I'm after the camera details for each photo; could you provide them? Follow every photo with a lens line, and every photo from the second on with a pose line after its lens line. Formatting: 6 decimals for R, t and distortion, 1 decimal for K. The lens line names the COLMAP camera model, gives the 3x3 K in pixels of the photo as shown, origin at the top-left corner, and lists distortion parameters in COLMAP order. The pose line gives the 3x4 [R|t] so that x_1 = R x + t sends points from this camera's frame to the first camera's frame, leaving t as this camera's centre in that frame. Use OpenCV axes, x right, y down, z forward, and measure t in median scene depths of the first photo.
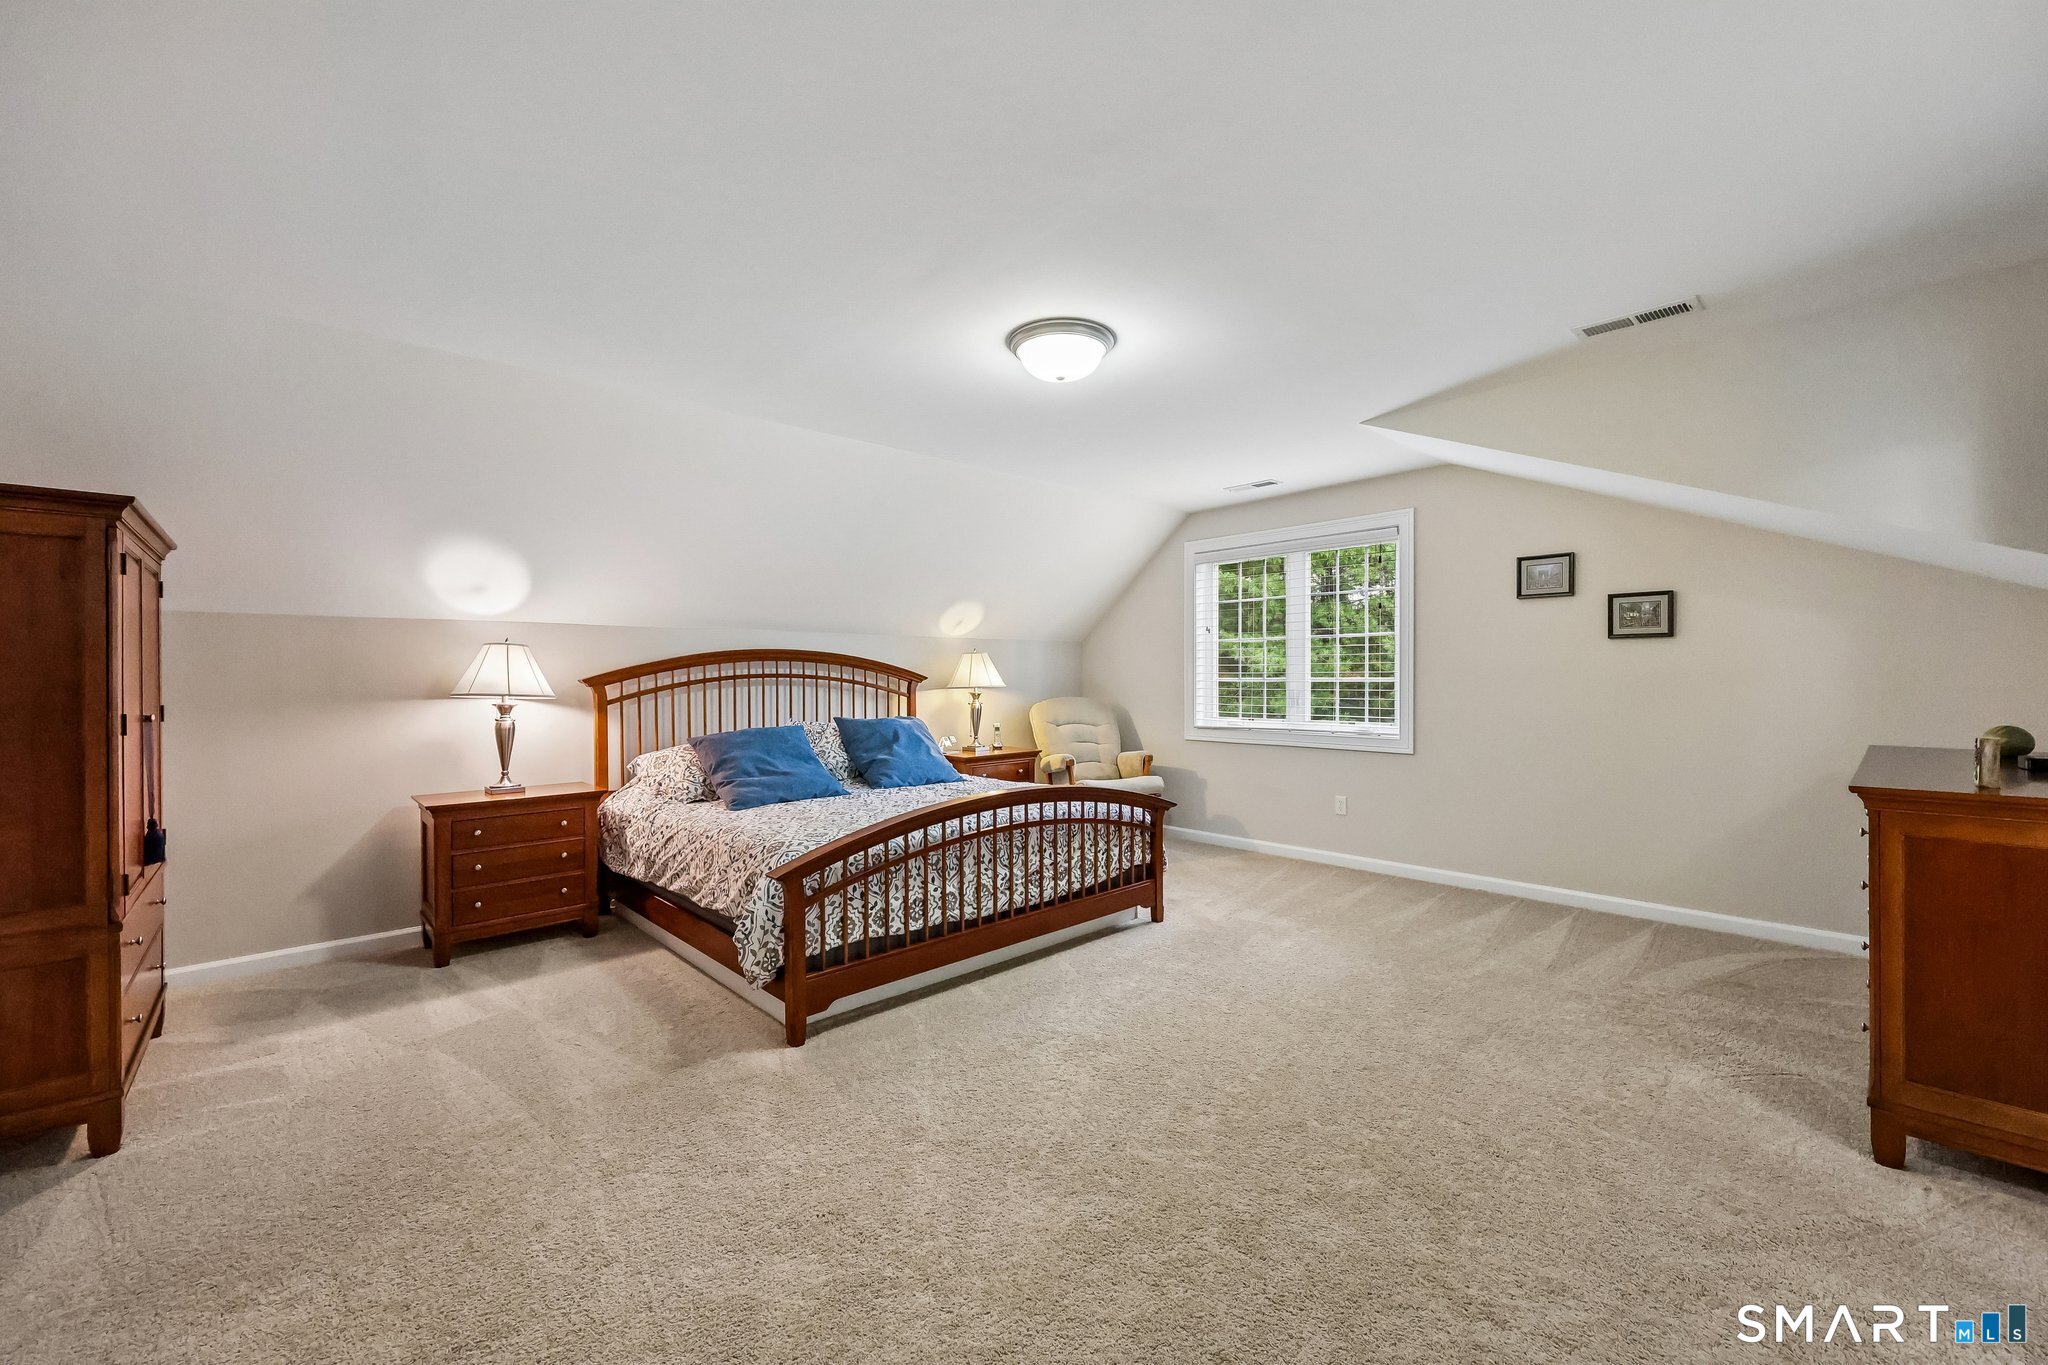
lens RADIAL K [[825.2, 0, 1025.8], [0, 825.2, 678.2], [0, 0, 1]] dist [0.002729, -0.000215]
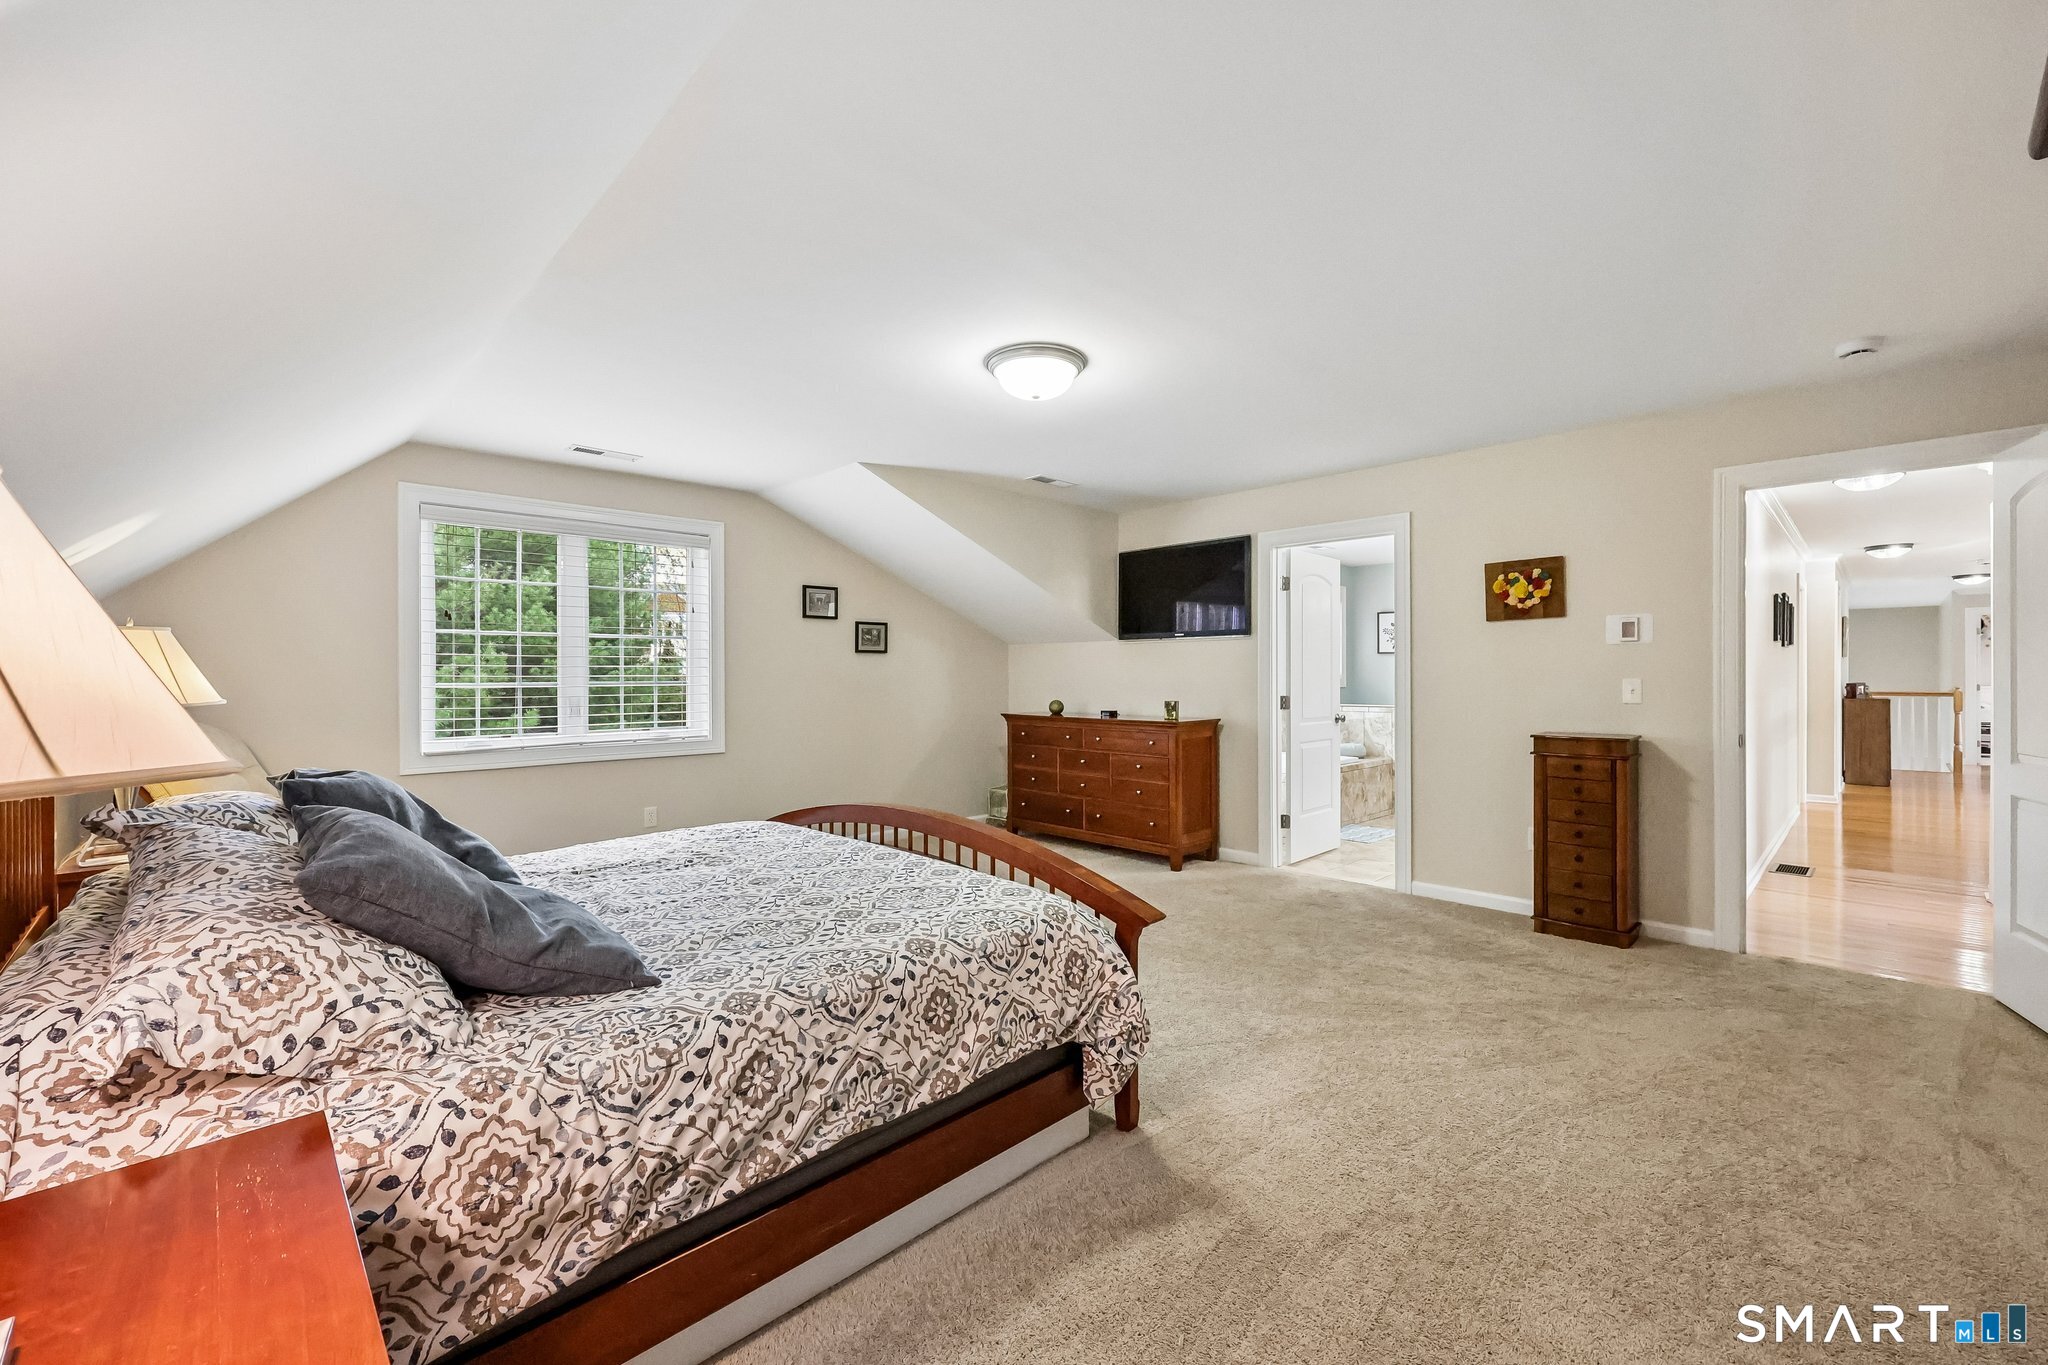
lens RADIAL K [[825.2, 0, 1025.9], [0, 825.2, 681.1], [0, 0, 1]] dist [0.002729, -0.000215]
pose [[0.020101, -0.000927, 0.999798, -0.520849], [0.006637, 0.999978, 0.000794, 0.000653], [-0.999776, 0.006620, 0.020107, 0.523923]]
